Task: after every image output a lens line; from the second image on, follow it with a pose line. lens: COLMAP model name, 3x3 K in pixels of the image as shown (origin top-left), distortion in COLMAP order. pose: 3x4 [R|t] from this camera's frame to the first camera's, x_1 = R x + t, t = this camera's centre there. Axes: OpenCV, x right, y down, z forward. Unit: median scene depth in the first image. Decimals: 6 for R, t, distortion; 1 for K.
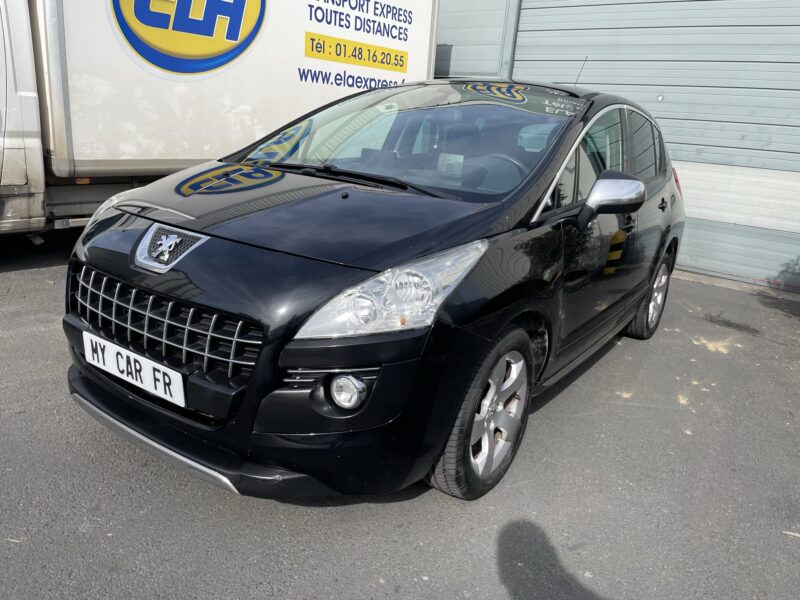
lens RADIAL K [[591.0, 0, 400.0], [0, 591.0, 300.0], [0, 0, 1]] dist [0.112108, -0.120837]
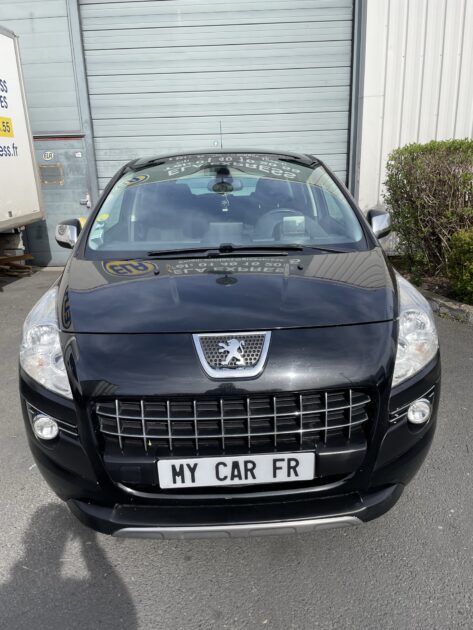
lens RADIAL K [[465.4, 0, 236.5], [0, 465.4, 315.0], [0, 0, 1]] dist [0.112108, -0.120837]
pose [[0.797261, -0.283901, 0.532705, -0.791277], [0.262956, 0.957705, 0.116853, -0.242902], [-0.543349, 0.046916, 0.838195, 0.279557]]
